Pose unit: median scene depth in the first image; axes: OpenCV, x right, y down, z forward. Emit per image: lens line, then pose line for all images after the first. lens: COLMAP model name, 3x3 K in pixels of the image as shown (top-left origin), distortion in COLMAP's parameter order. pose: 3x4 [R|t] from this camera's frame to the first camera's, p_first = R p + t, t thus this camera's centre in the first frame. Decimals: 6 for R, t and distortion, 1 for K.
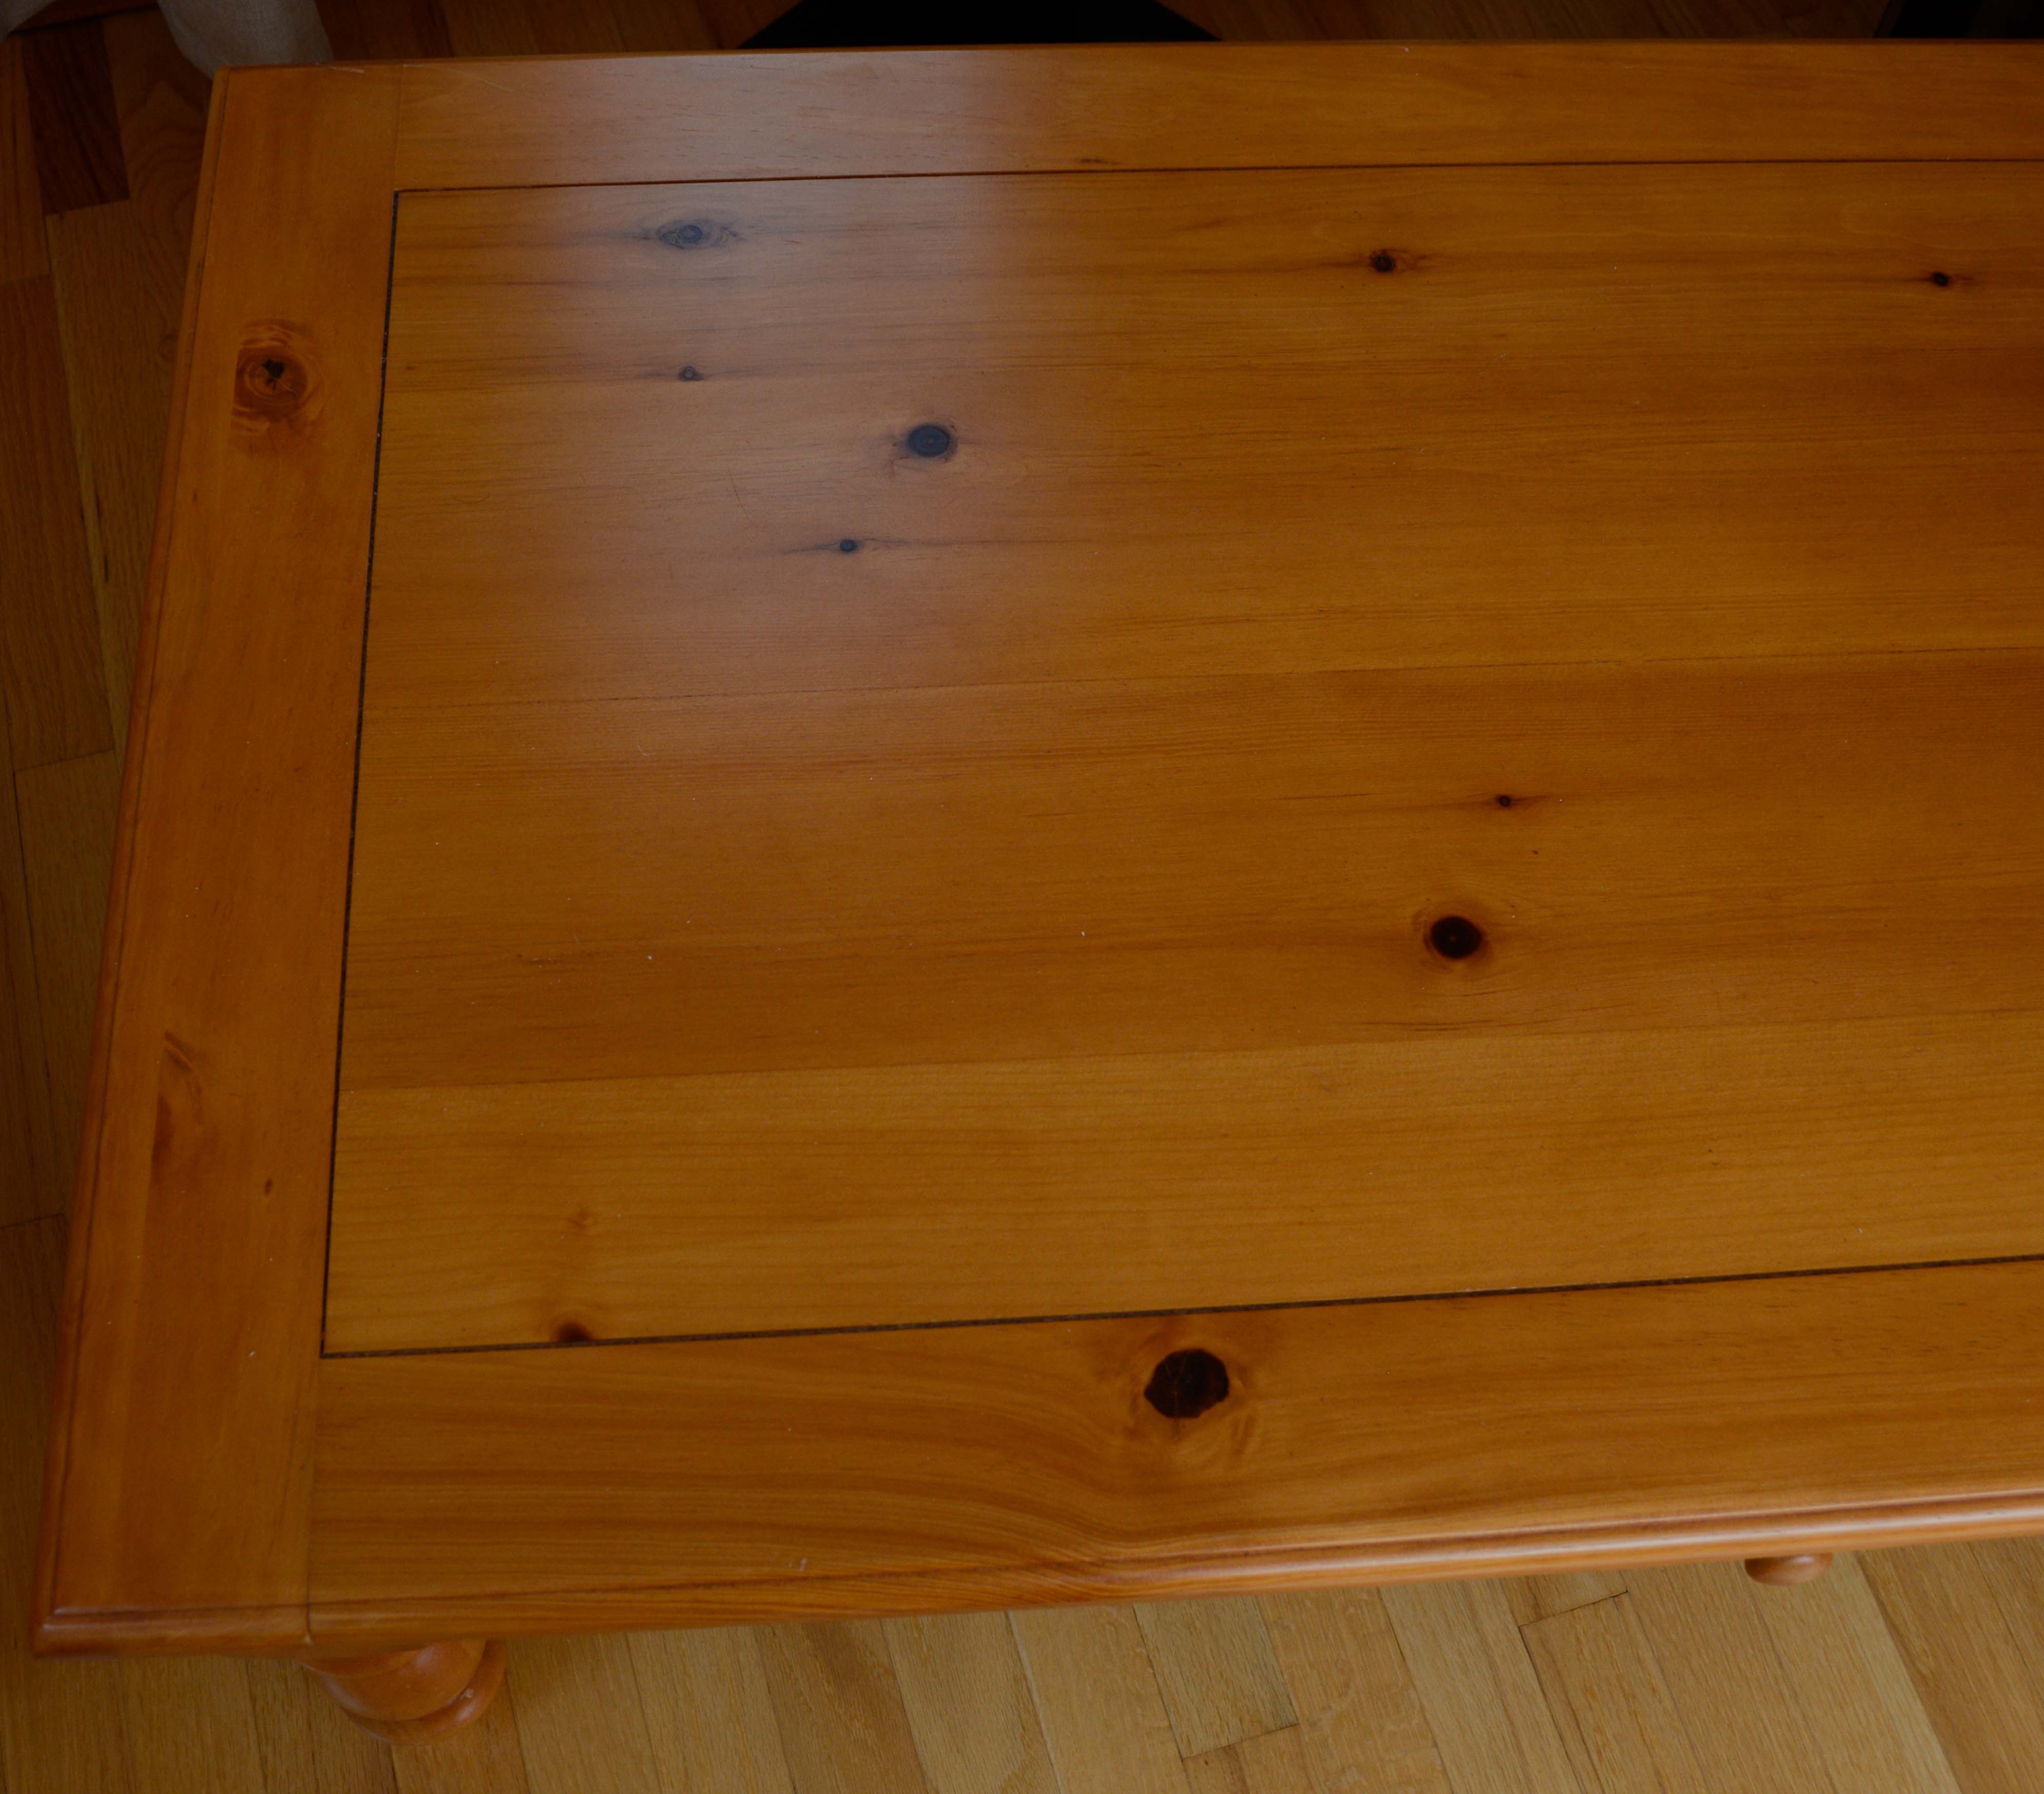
lens RADIAL K [[2433.4, 0, 929.4], [0, 2433.4, 807.3], [0, 0, 1]] dist [-0.080531, 0.000000]
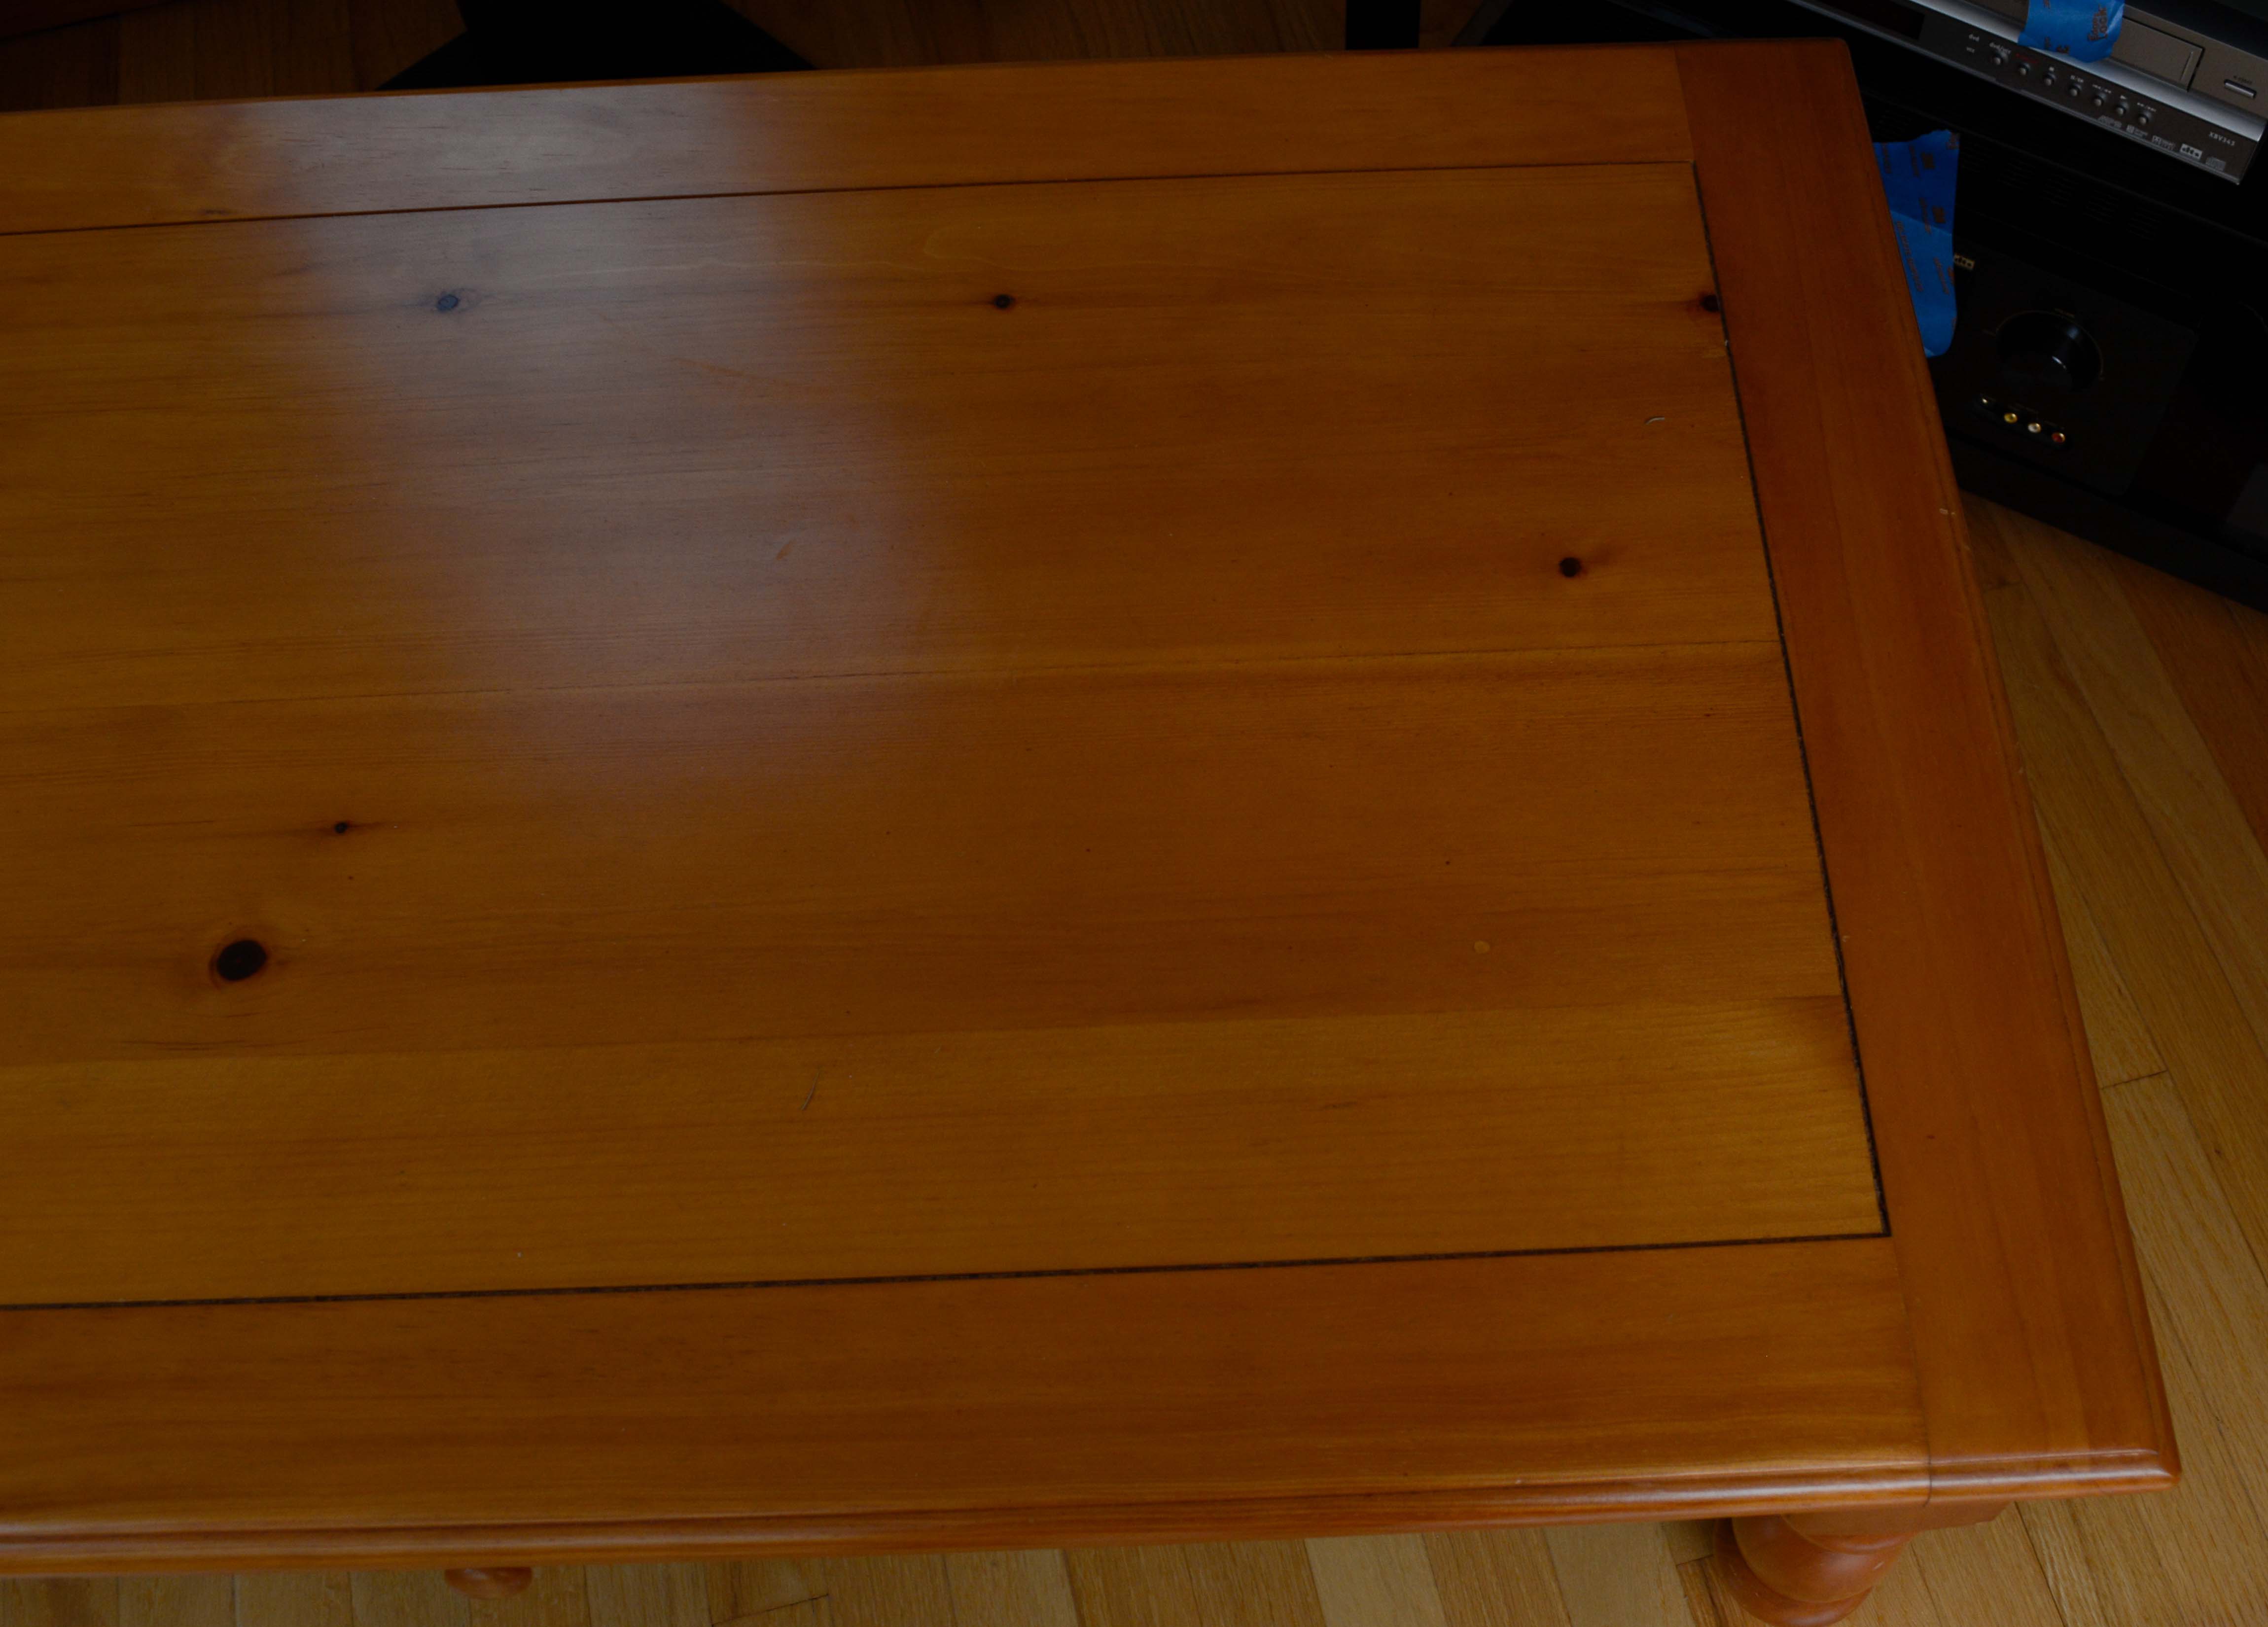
lens RADIAL K [[2363.6, 0, 1288.9], [0, 2363.6, 779.8], [0, 0, 1]] dist [-0.071020, 0.000000]
pose [[0.998803, -0.000786, -0.048908, 0.592037], [0.000570, 0.999990, -0.004411, -0.015803], [0.048911, 0.004378, 0.998794, 0.018547]]
